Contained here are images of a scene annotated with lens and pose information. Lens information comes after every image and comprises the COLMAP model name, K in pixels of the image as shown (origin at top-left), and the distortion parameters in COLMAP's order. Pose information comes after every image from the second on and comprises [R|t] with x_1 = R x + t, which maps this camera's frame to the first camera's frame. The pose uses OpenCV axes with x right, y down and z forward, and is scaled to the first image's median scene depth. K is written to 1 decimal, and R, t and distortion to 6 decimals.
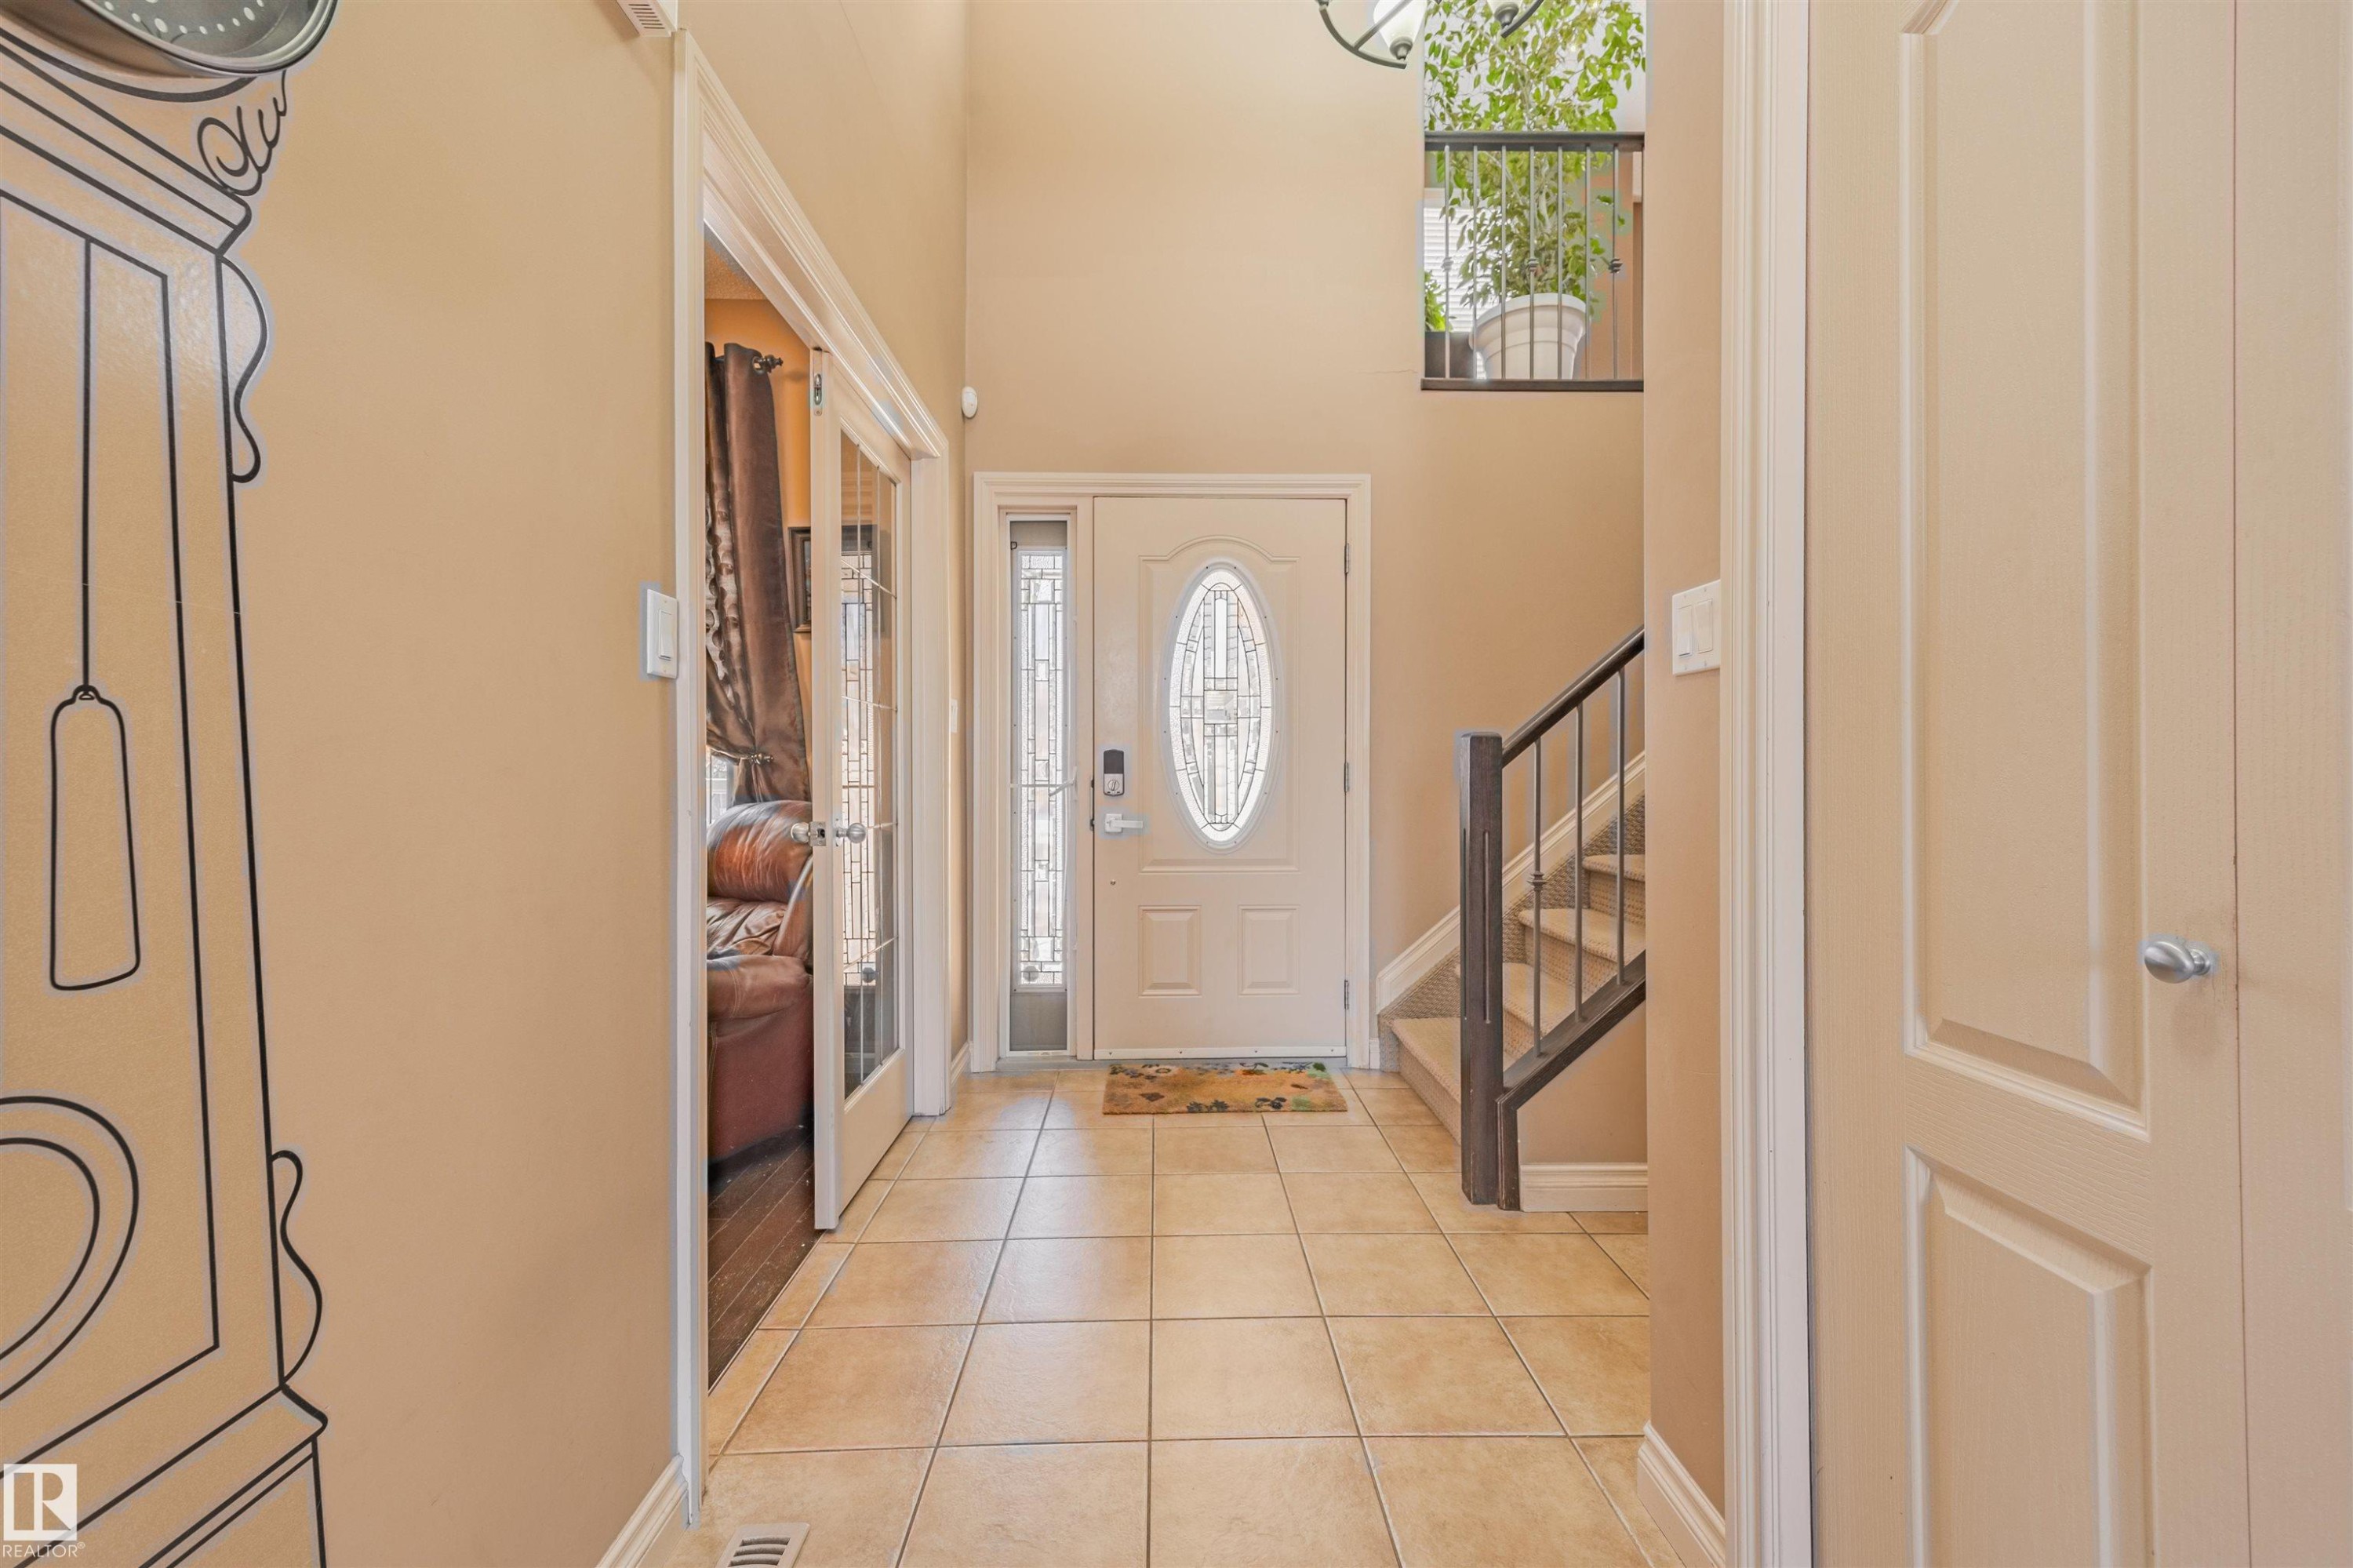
lens RADIAL K [[953.4, 0, 1172.7], [0, 953.4, 788.5], [0, 0, 1]] dist [0.000139, -0.000034]
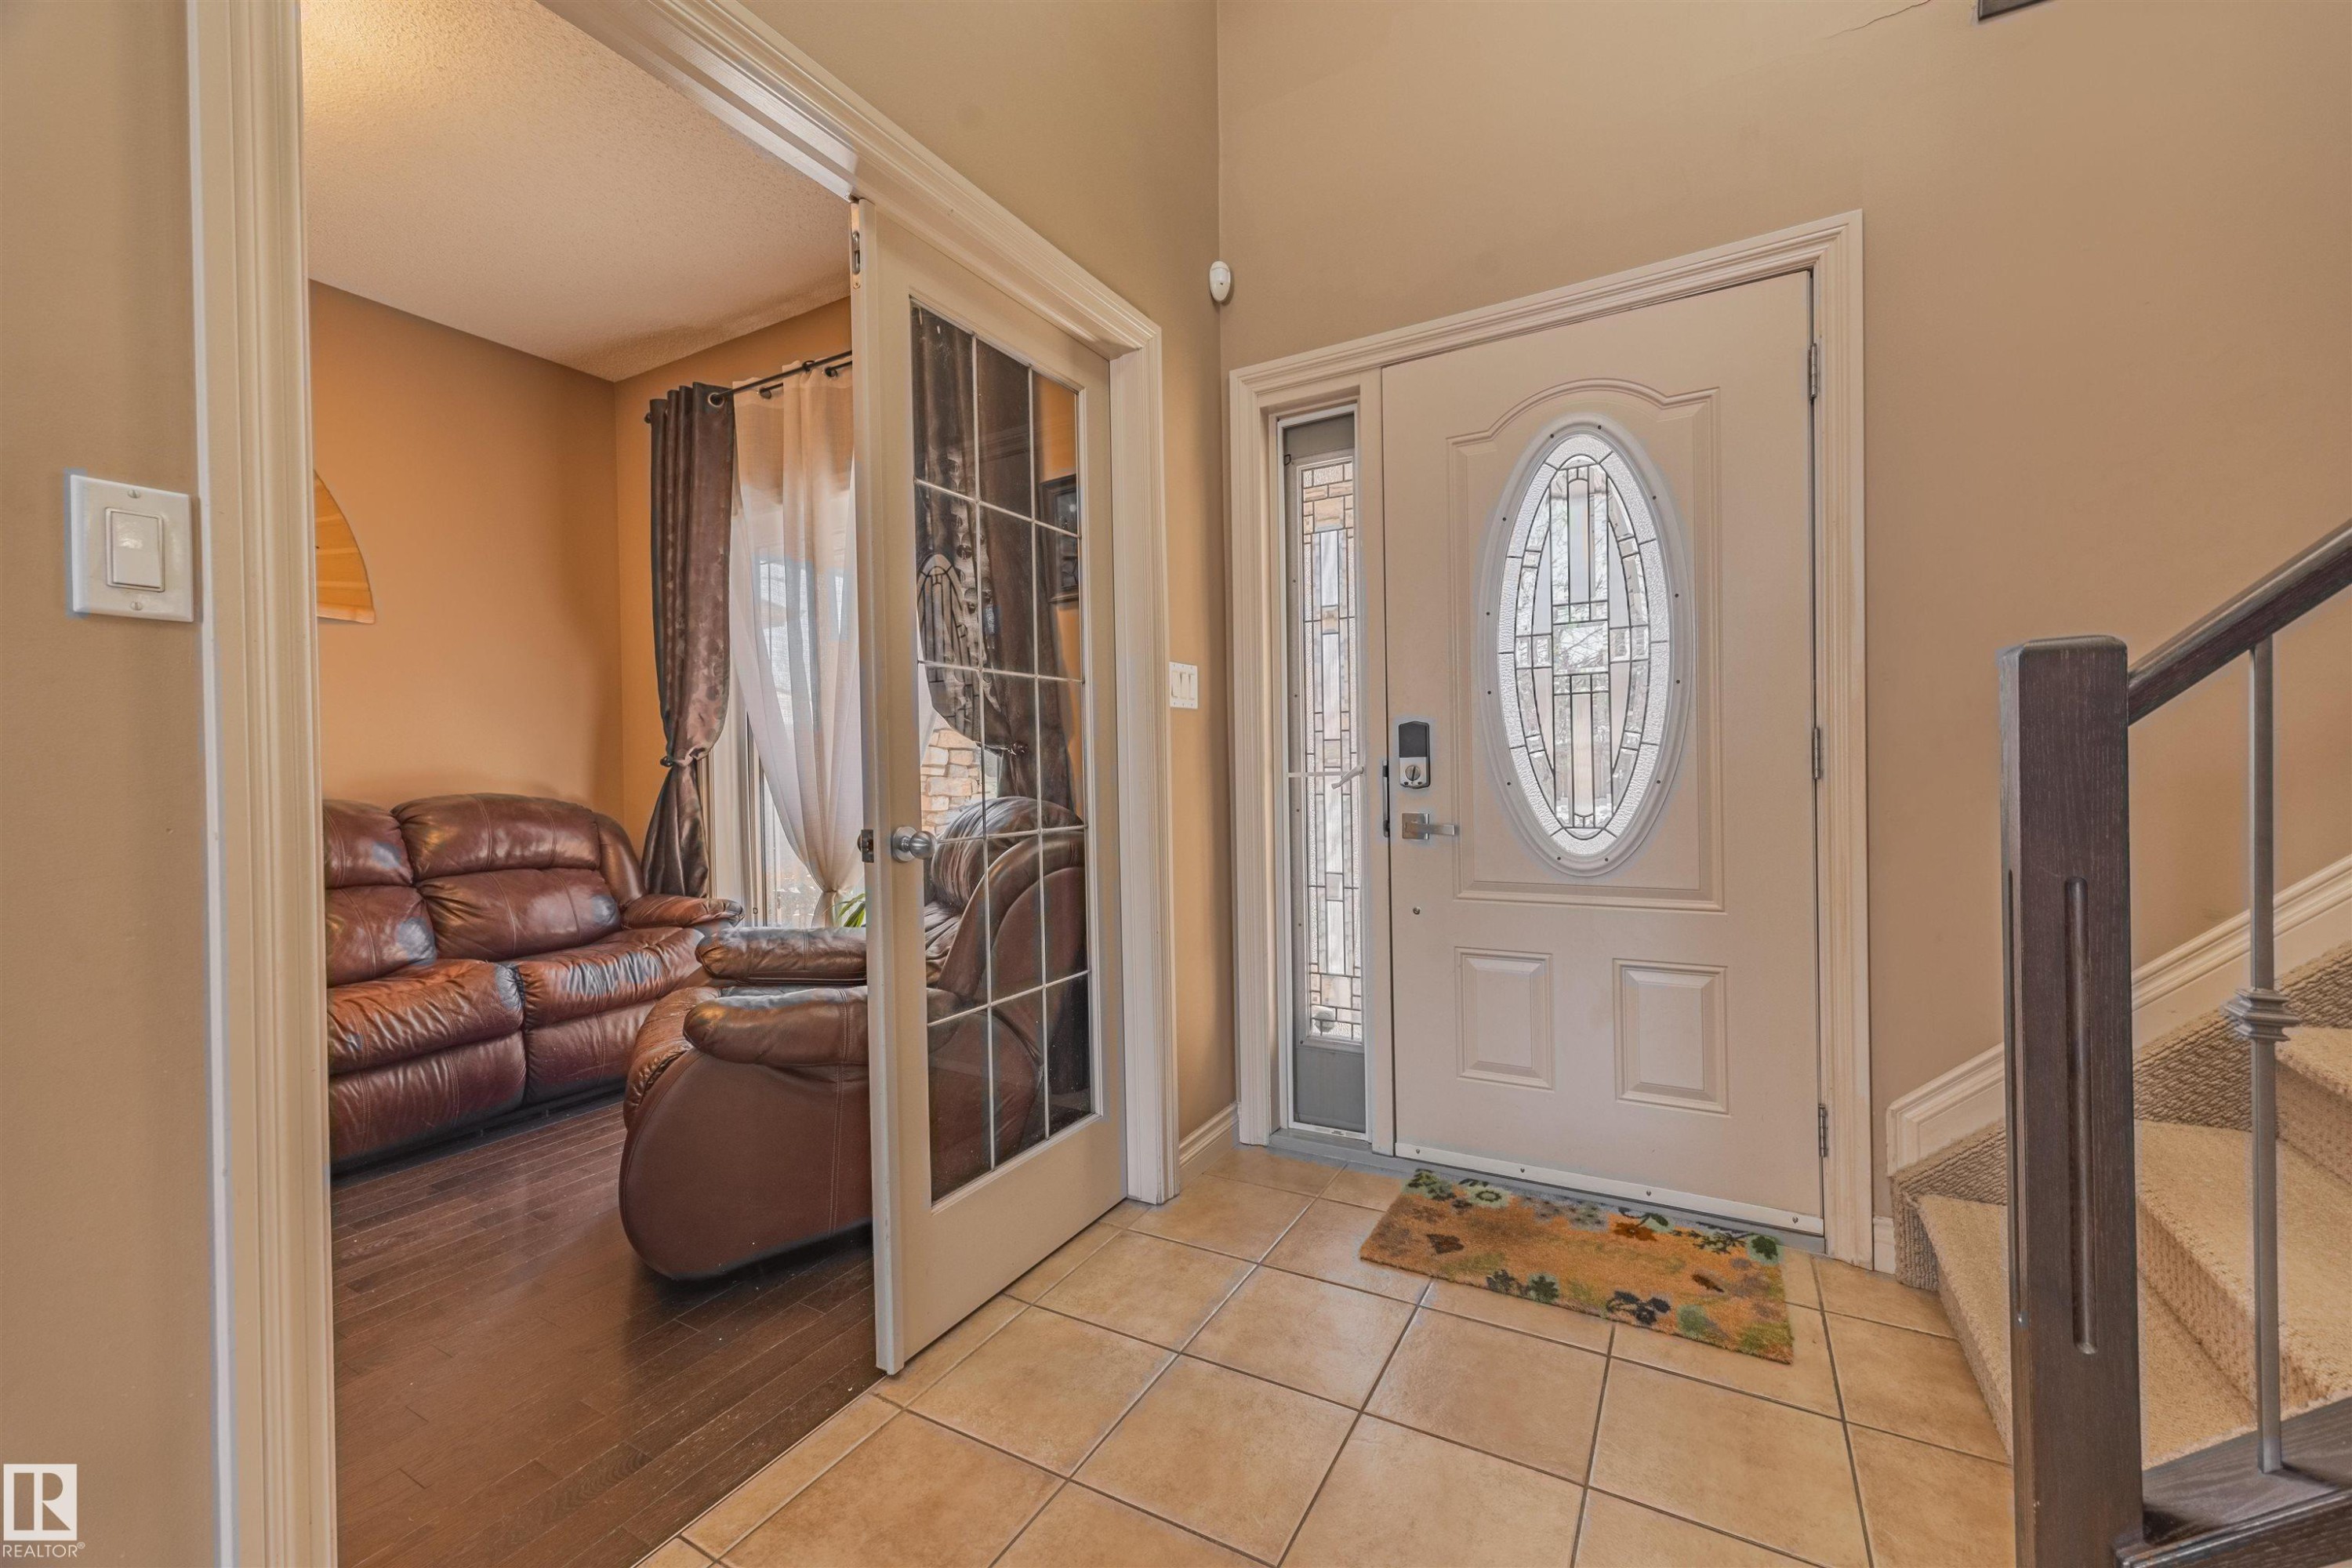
lens RADIAL K [[943.6, 0, 1170.8], [0, 943.6, 778.5], [0, 0, 1]] dist [0.009803, 0.000013]
pose [[0.857979, -0.011029, -0.513566, 0.142806], [0.014371, 0.999894, 0.002536, -0.003275], [0.513484, -0.009557, 0.858046, 0.311566]]
